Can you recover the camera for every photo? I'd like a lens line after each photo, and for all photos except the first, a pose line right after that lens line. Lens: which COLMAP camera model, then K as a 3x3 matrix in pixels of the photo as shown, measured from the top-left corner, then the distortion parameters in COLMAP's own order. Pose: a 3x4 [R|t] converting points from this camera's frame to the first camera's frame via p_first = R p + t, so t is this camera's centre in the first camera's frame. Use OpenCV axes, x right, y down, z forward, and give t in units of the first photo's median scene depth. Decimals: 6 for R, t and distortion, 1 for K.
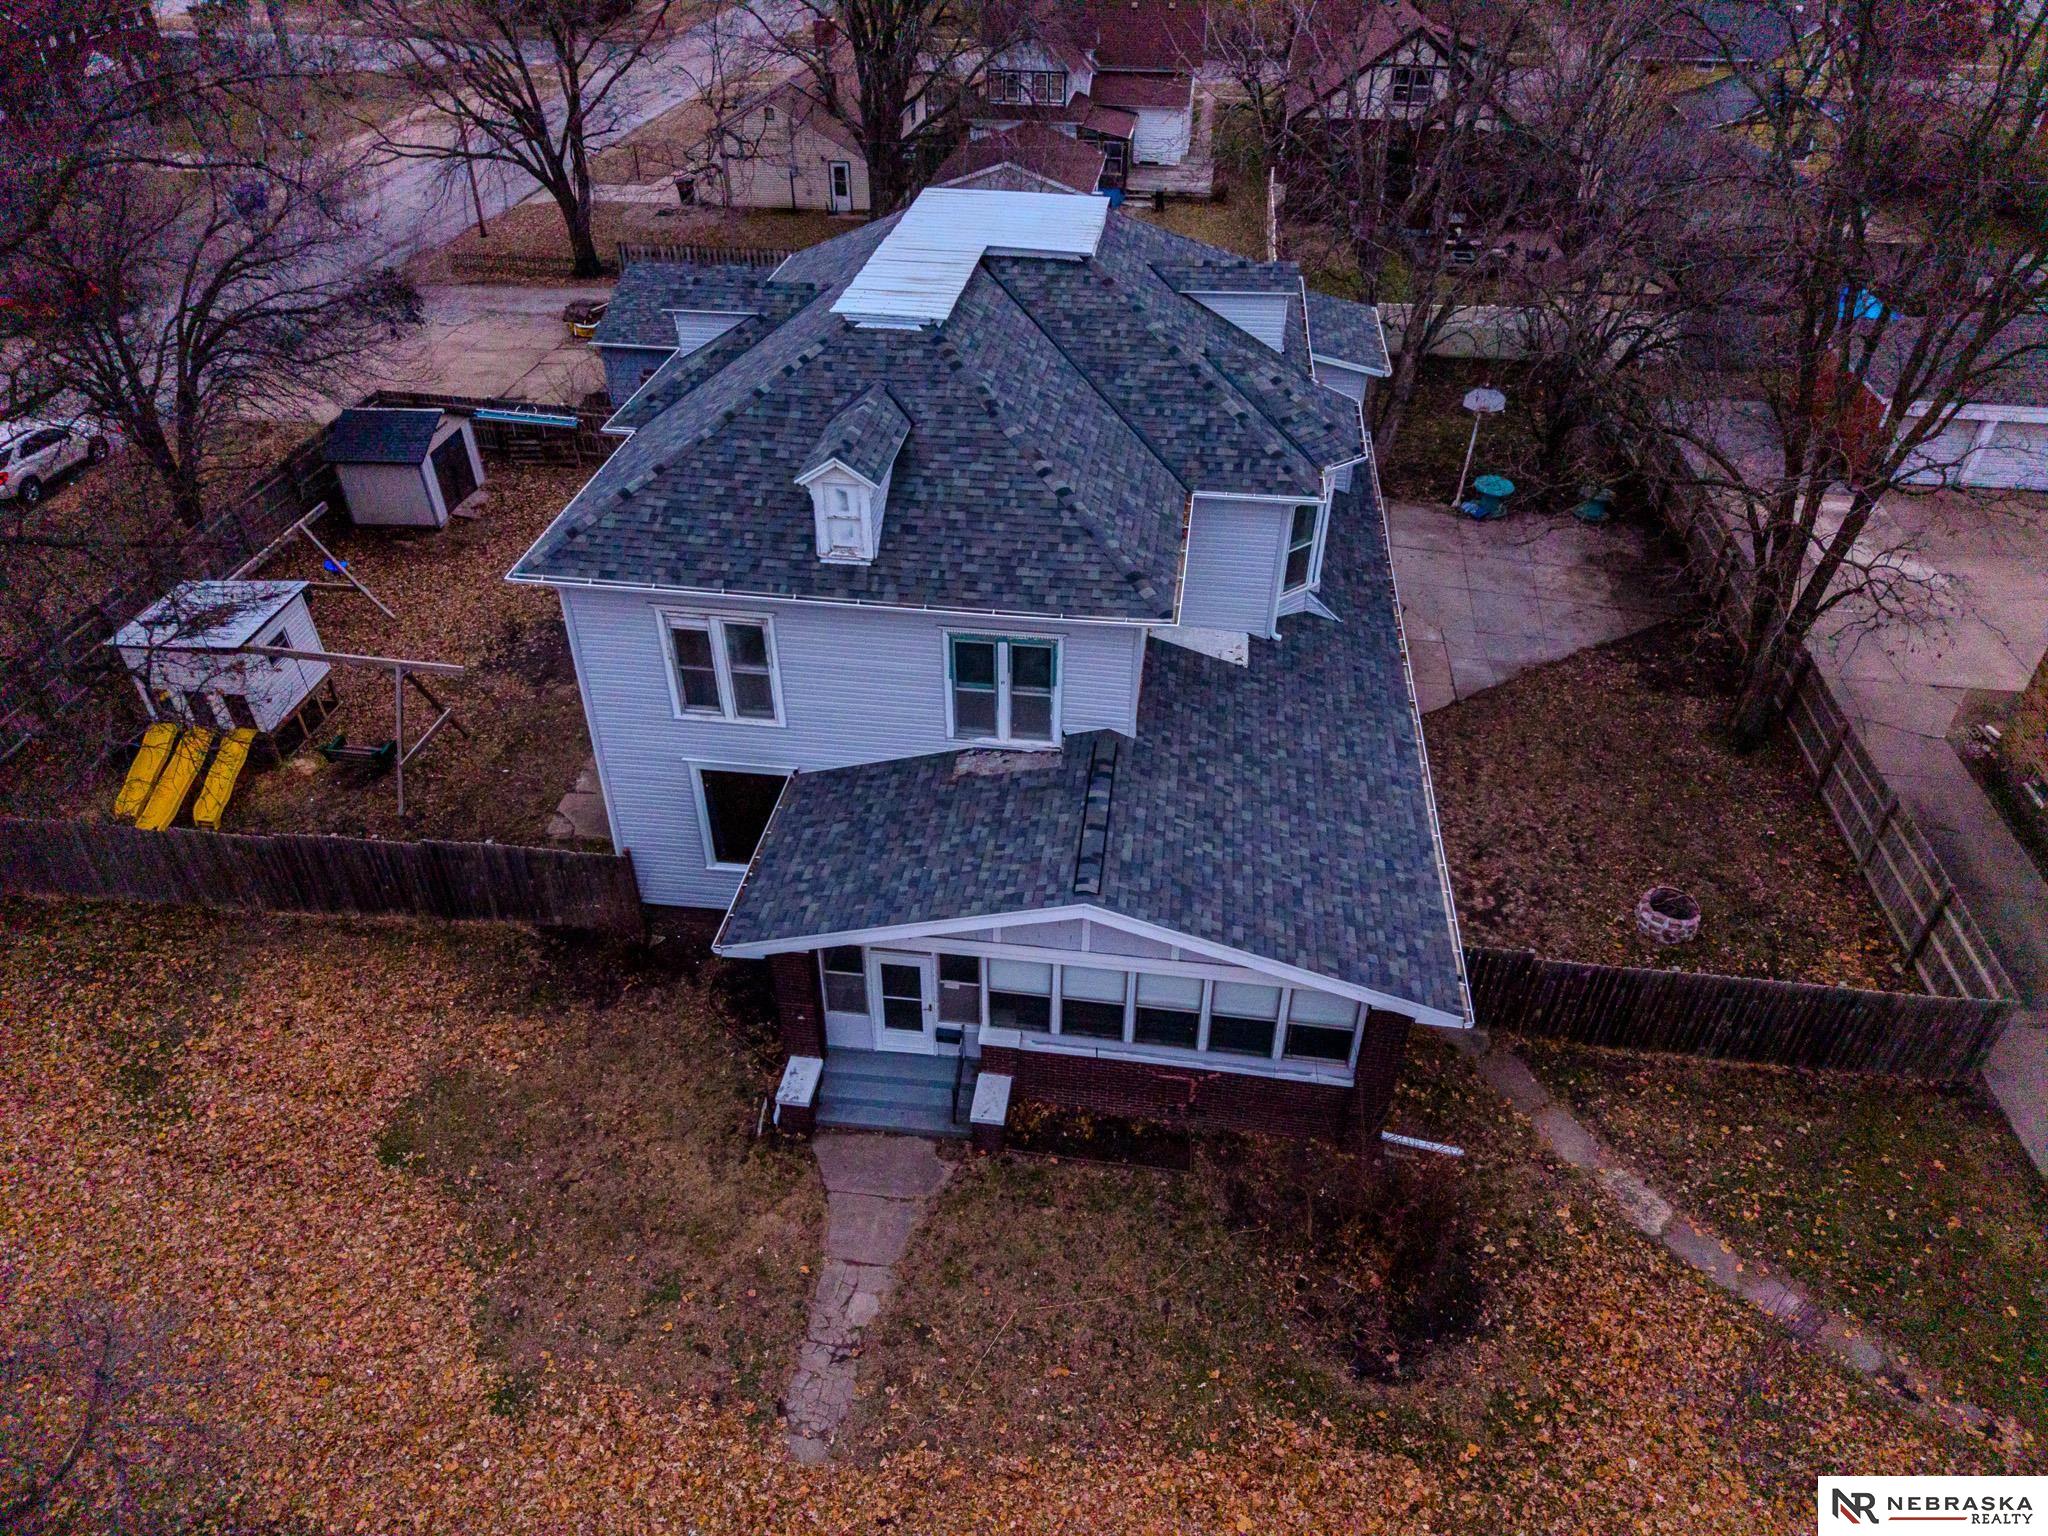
lens RADIAL K [[1369.7, 0, 1028.8], [0, 1369.7, 765.2], [0, 0, 1]] dist [0.041676, -0.050332]
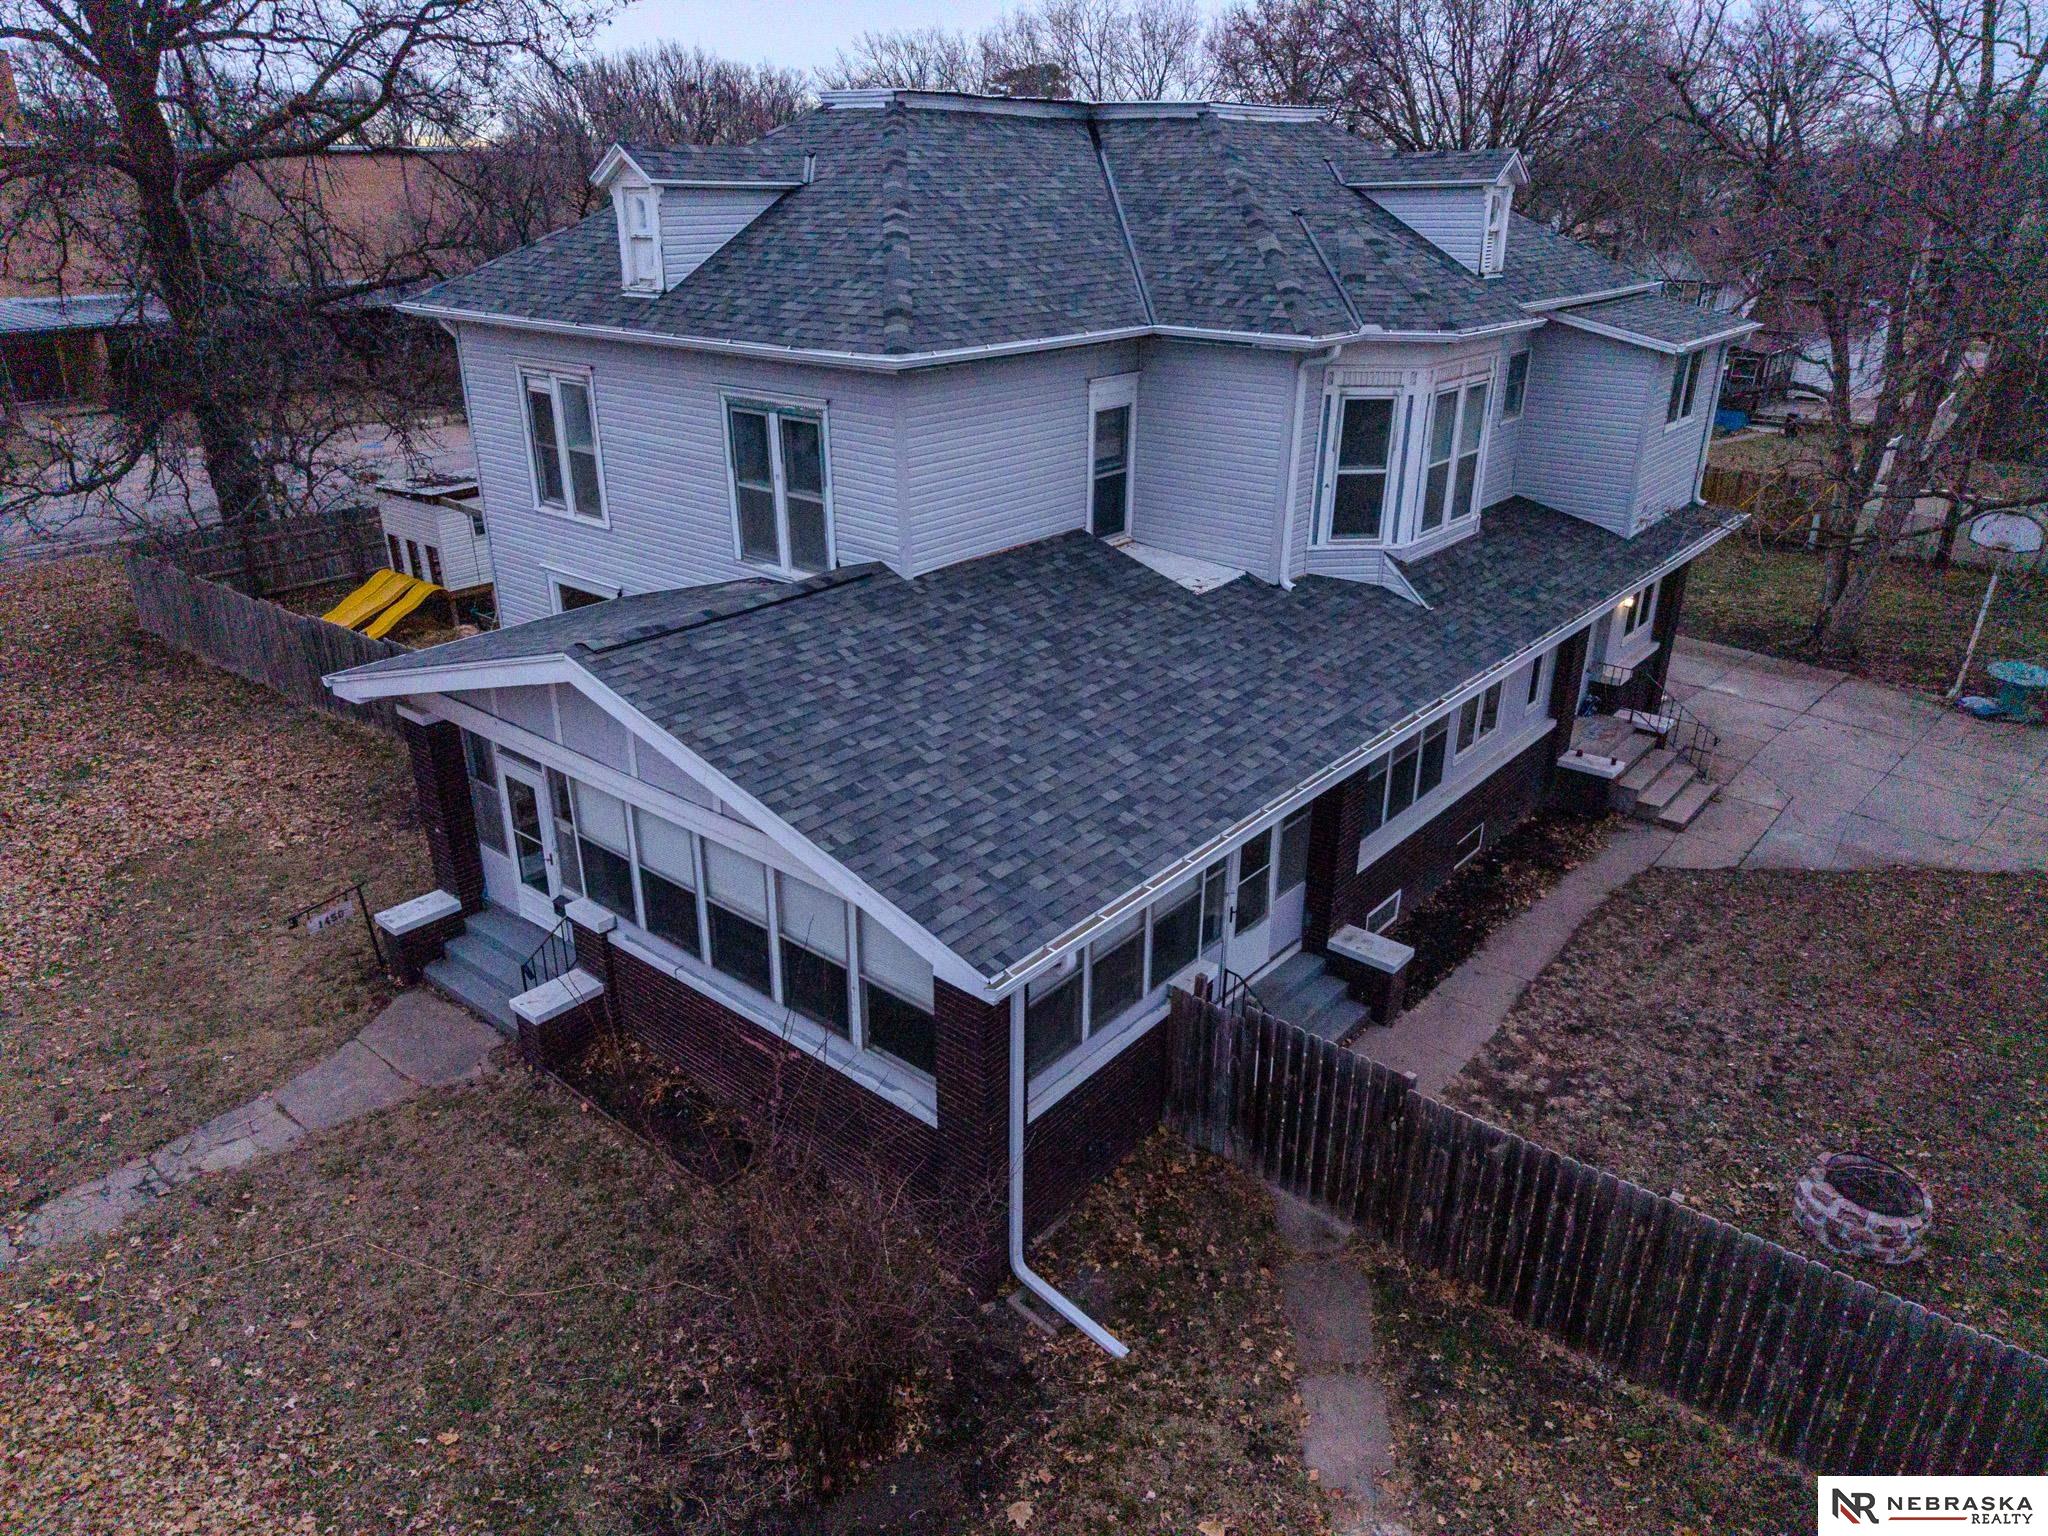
lens RADIAL K [[1369.7, 0, 1028.8], [0, 1369.7, 765.2], [0, 0, 1]] dist [0.041676, -0.050332]
pose [[0.841954, 0.208718, -0.497544, 0.507866], [-0.318748, 0.936441, -0.146557, 0.155122], [0.435331, 0.281985, 0.854969, 0.452187]]
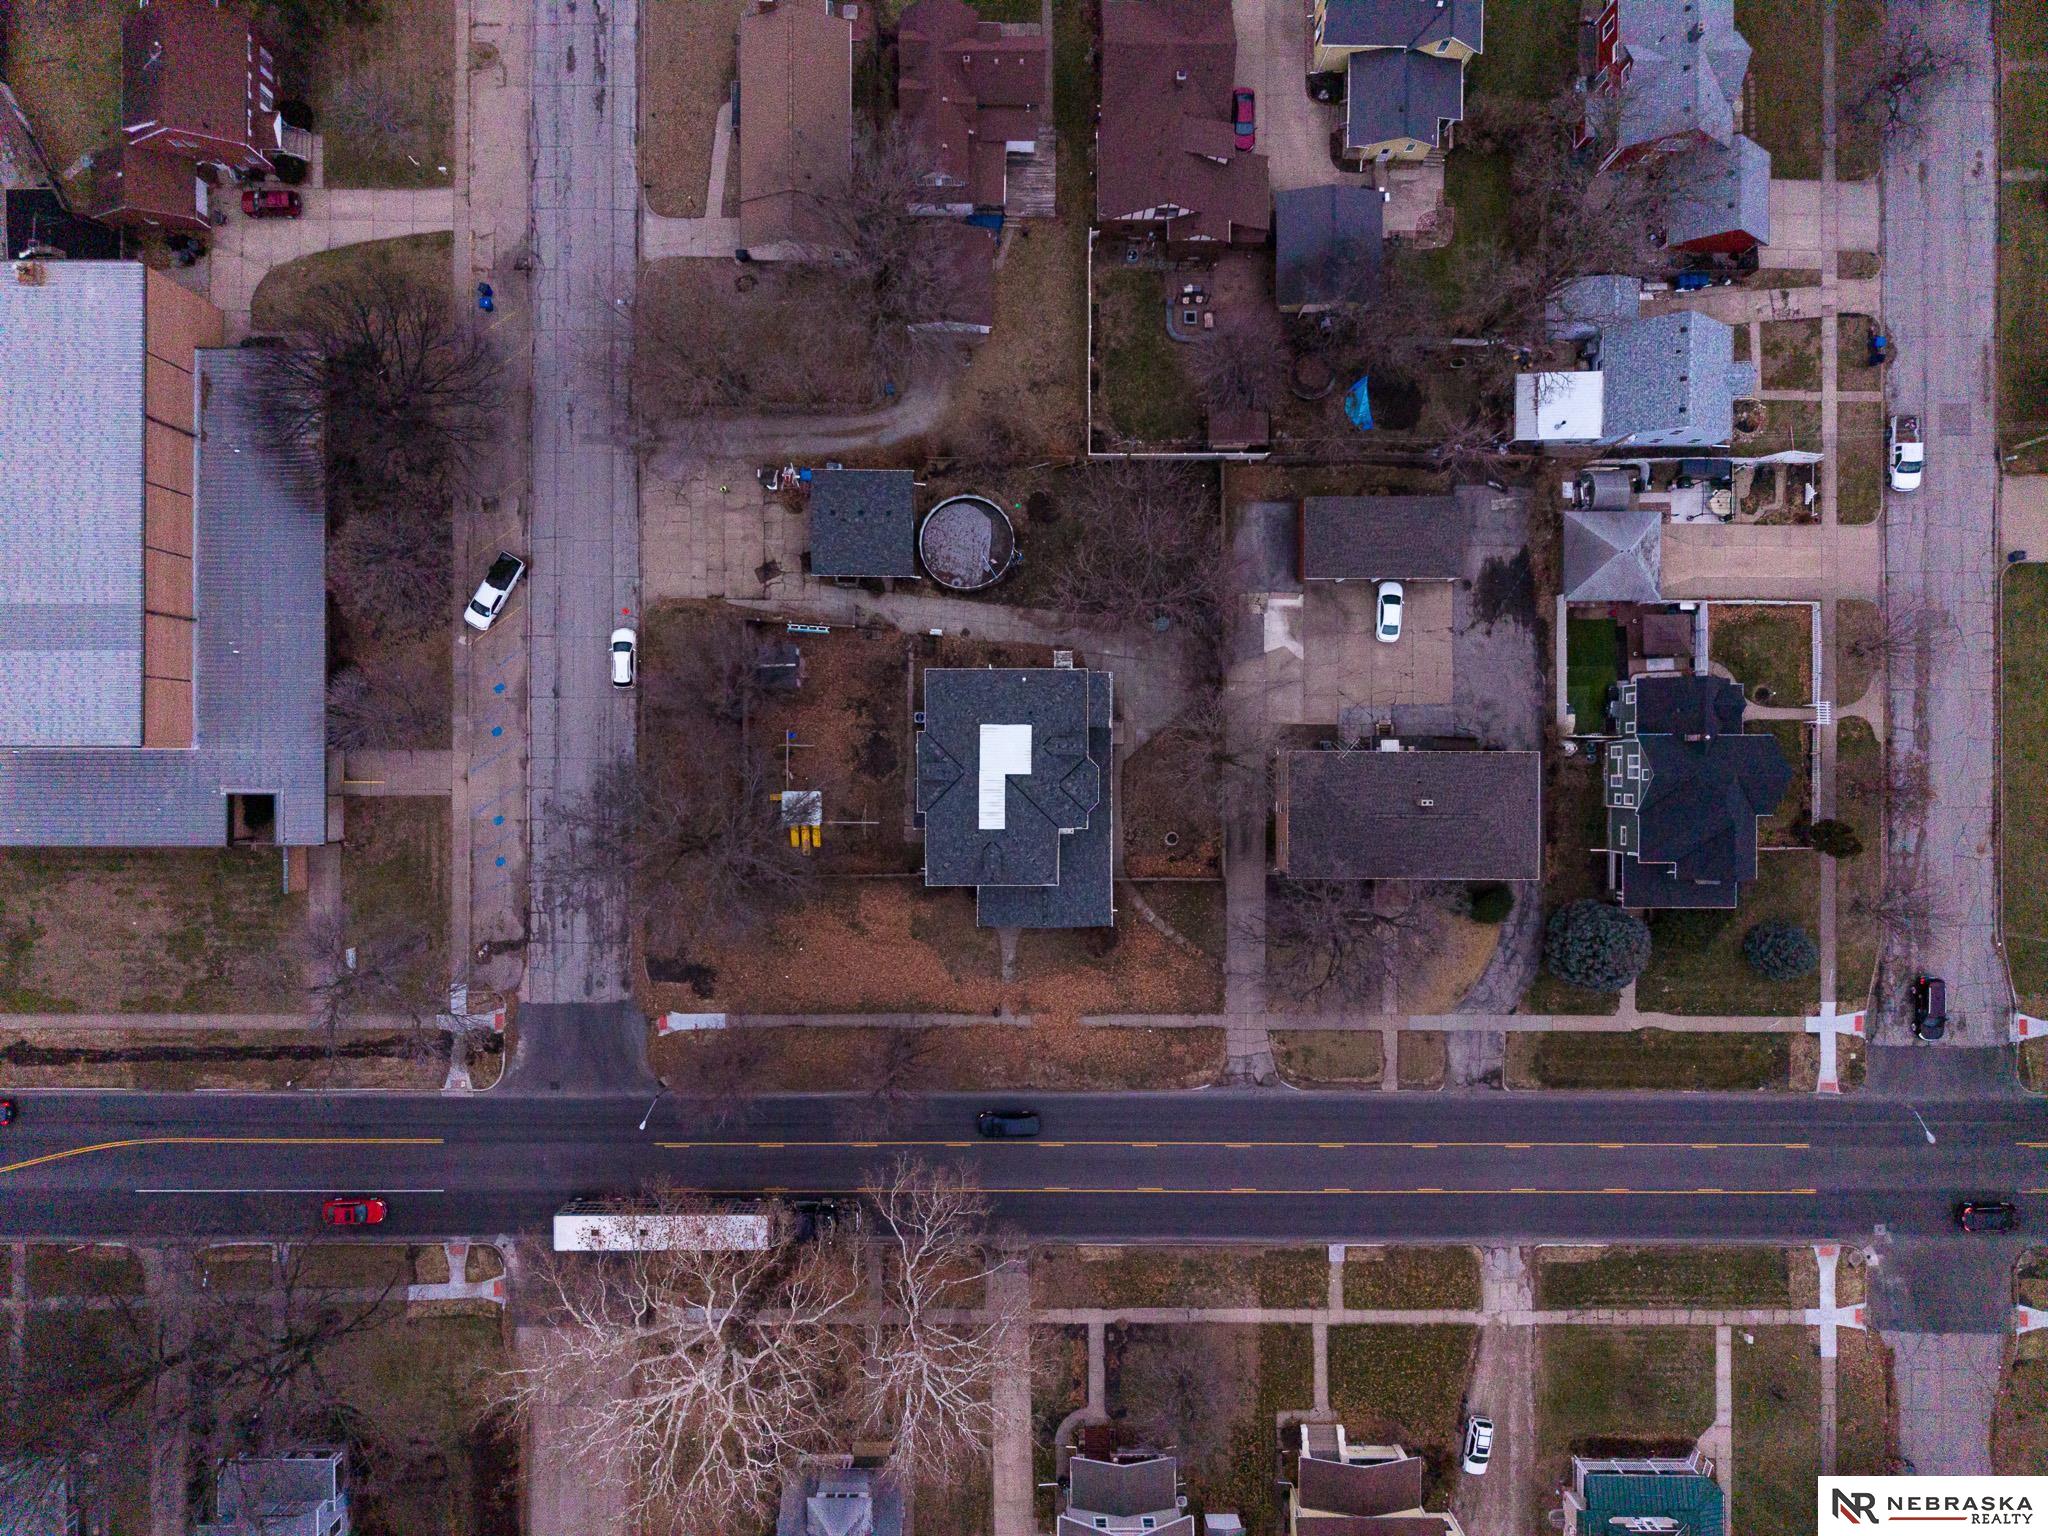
lens RADIAL K [[1372.8, 0, 1027.2], [0, 1372.8, 770.0], [0, 0, 1]] dist [0.016784, -0.007684]
pose [[0.992016, -0.126090, 0.002338, 0.030409], [0.073129, 0.590250, 0.803901, -4.260376], [-0.102744, -0.797312, 0.594759, -1.641760]]
